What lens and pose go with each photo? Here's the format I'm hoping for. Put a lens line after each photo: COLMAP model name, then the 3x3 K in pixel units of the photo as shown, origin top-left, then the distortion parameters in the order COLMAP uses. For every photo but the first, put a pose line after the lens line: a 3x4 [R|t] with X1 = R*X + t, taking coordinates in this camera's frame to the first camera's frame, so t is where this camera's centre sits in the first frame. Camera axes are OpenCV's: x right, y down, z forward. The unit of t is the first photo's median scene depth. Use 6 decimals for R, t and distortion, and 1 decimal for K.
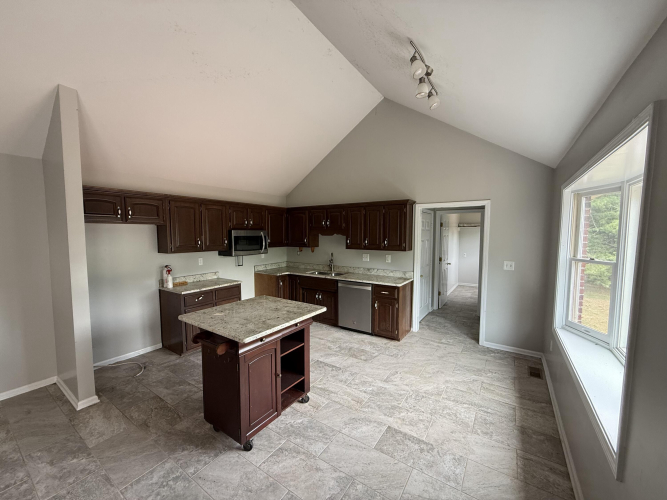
lens RADIAL K [[265.8, 0, 331.2], [0, 265.8, 251.8], [0, 0, 1]] dist [0.000252, -0.000004]
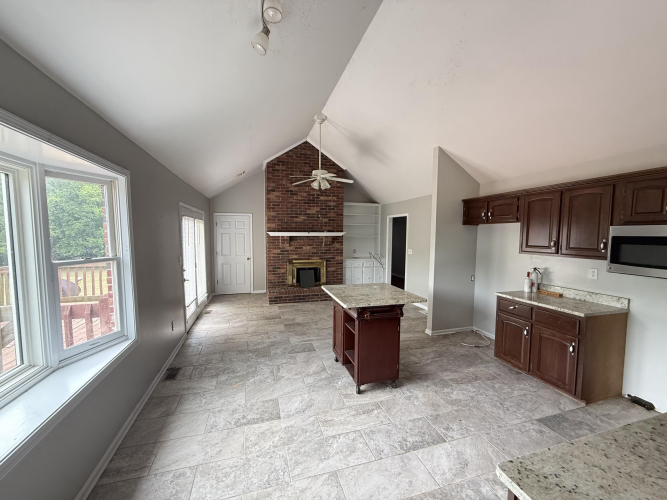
lens RADIAL K [[265.8, 0, 331.4], [0, 265.8, 252.0], [0, 0, 1]] dist [0.000252, -0.000004]
pose [[-0.637628, 0.052623, -0.768545, 0.796459], [-0.056708, 0.991751, 0.114954, -0.103087], [0.768254, 0.116881, -0.629384, 1.623791]]
